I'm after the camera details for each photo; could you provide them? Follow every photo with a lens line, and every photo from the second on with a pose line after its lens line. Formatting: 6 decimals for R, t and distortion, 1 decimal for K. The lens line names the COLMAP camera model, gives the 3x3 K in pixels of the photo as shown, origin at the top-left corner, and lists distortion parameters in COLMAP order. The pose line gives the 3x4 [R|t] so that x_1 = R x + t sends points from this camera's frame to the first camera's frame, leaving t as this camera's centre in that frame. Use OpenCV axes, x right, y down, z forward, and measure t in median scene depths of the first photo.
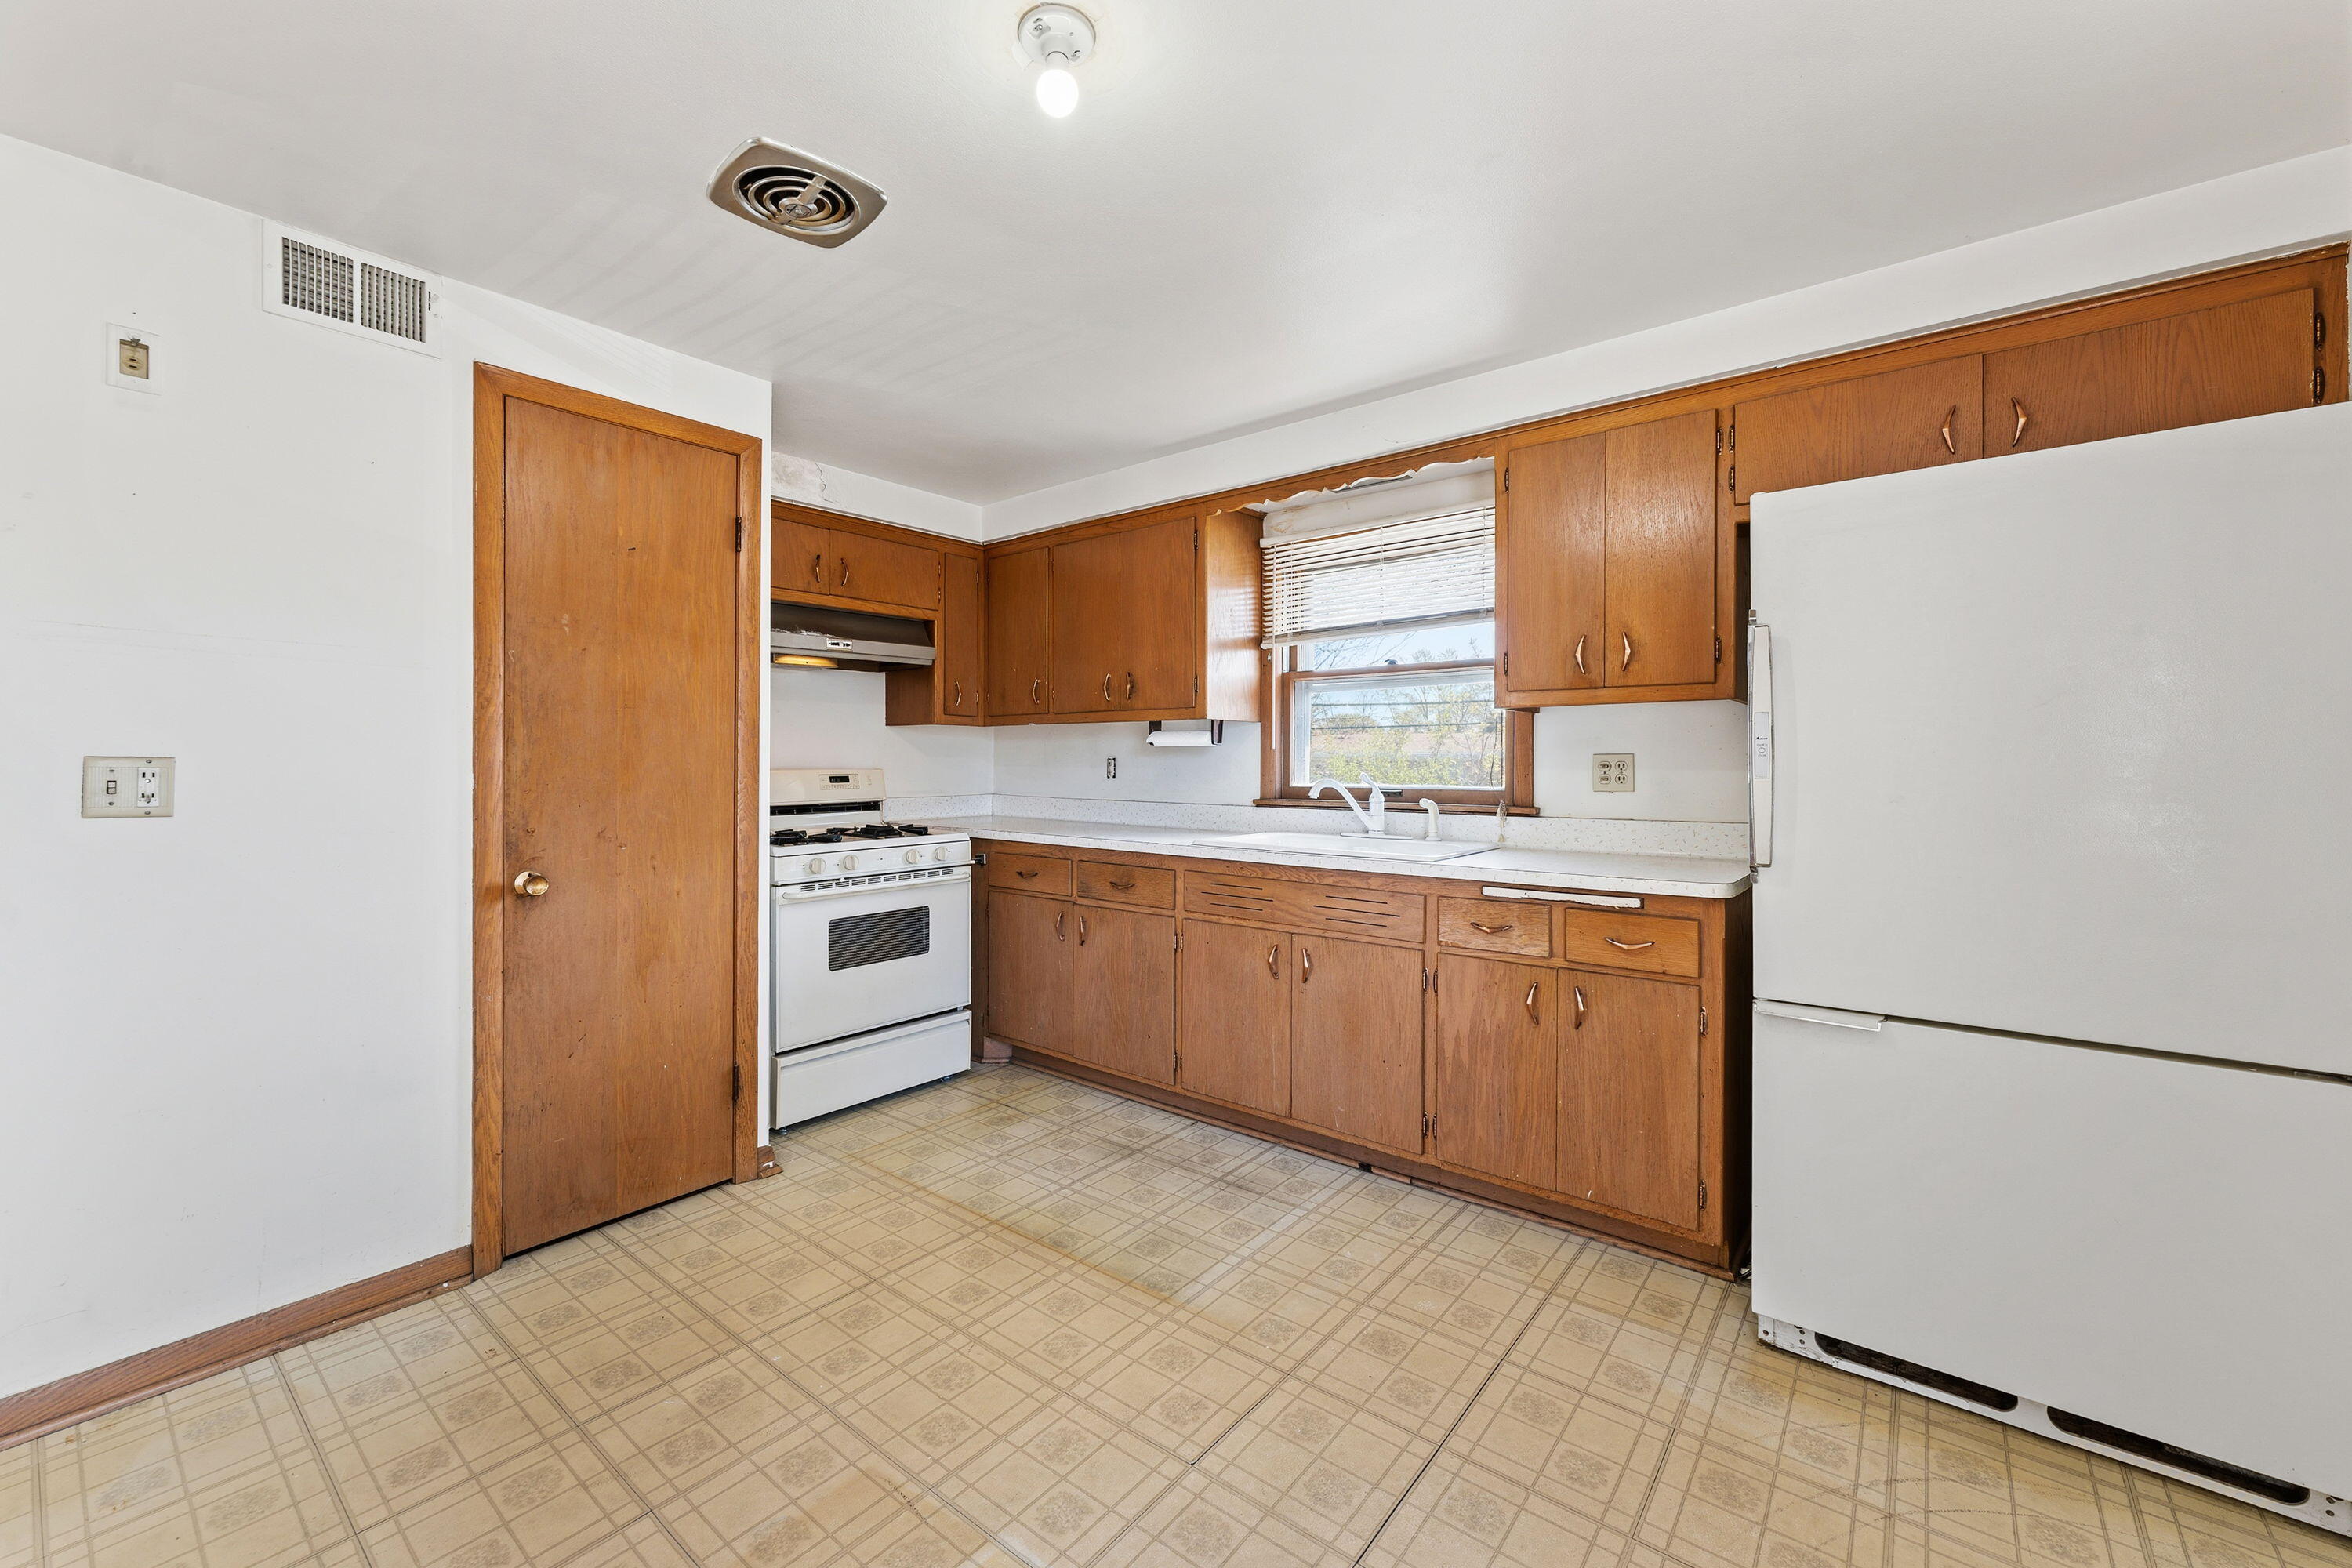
lens RADIAL K [[939.7, 0, 1167.2], [0, 939.7, 765.8], [0, 0, 1]] dist [0.002385, -0.000140]
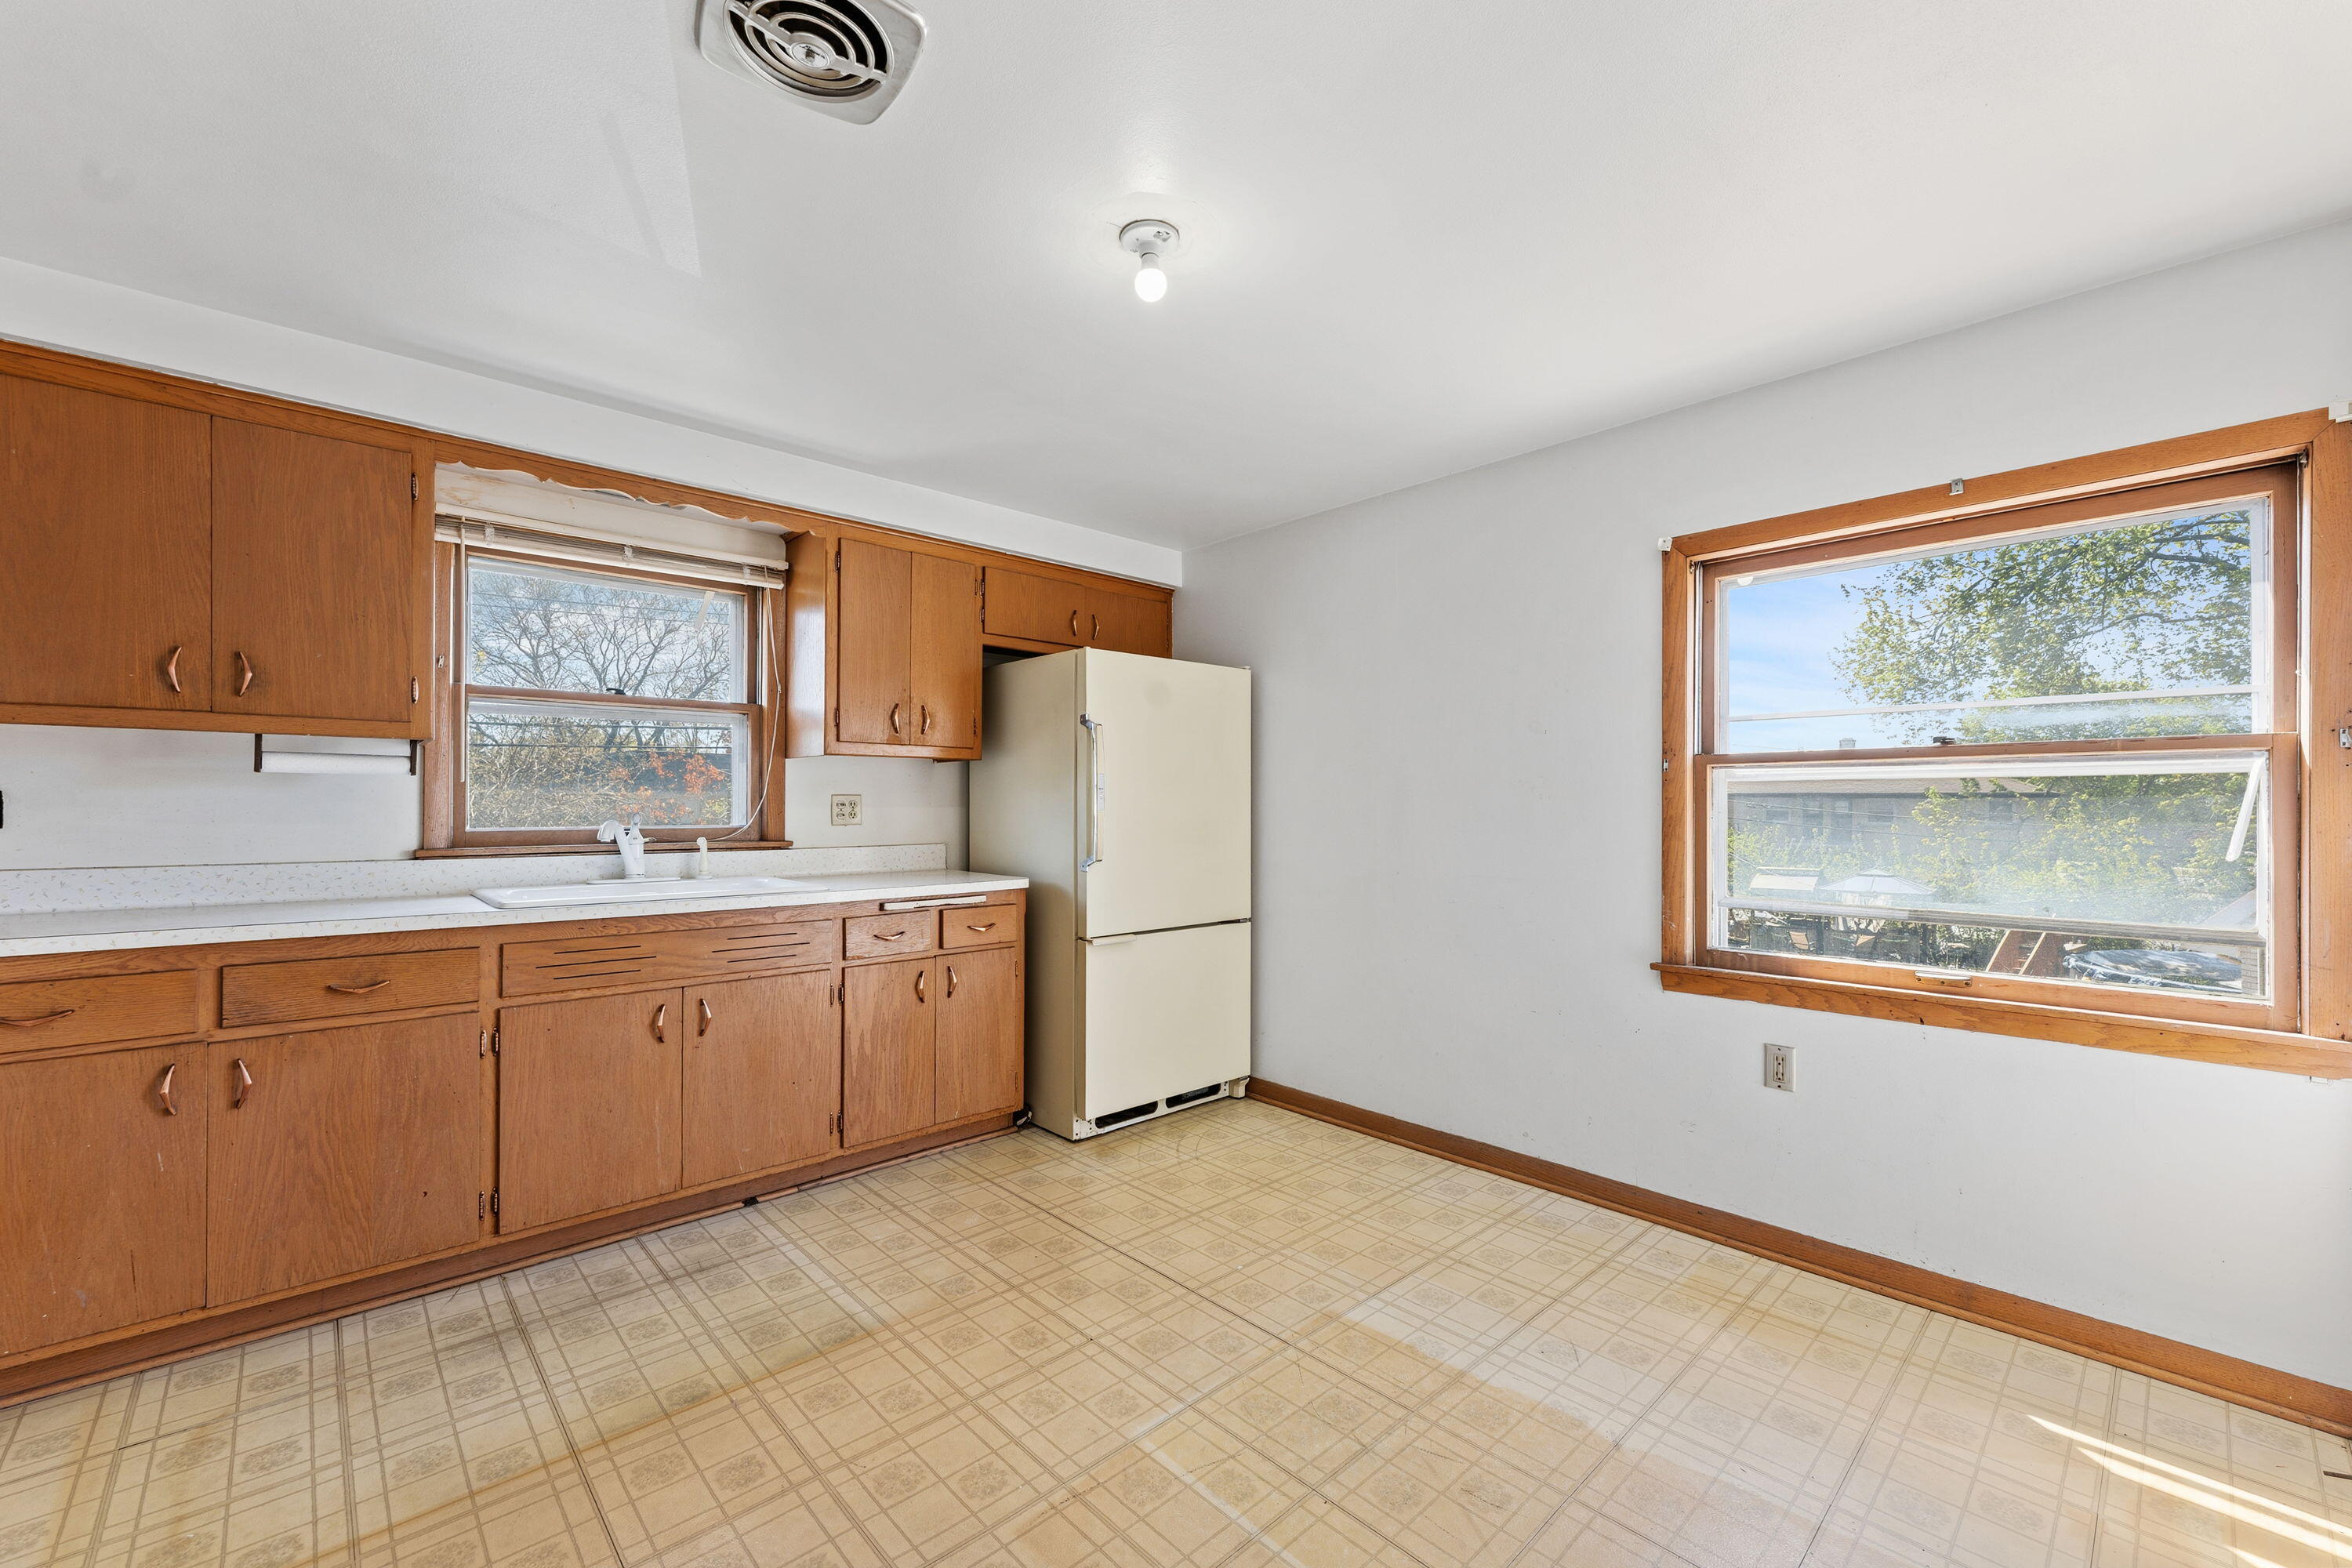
lens RADIAL K [[939.7, 0, 1163.3], [0, 939.7, 797.4], [0, 0, 1]] dist [0.002385, -0.000140]
pose [[0.154199, 0.006558, 0.988018, -0.749781], [0.003612, 0.999968, -0.007201, 0.001812], [-0.988033, 0.004679, 0.154170, 0.419600]]
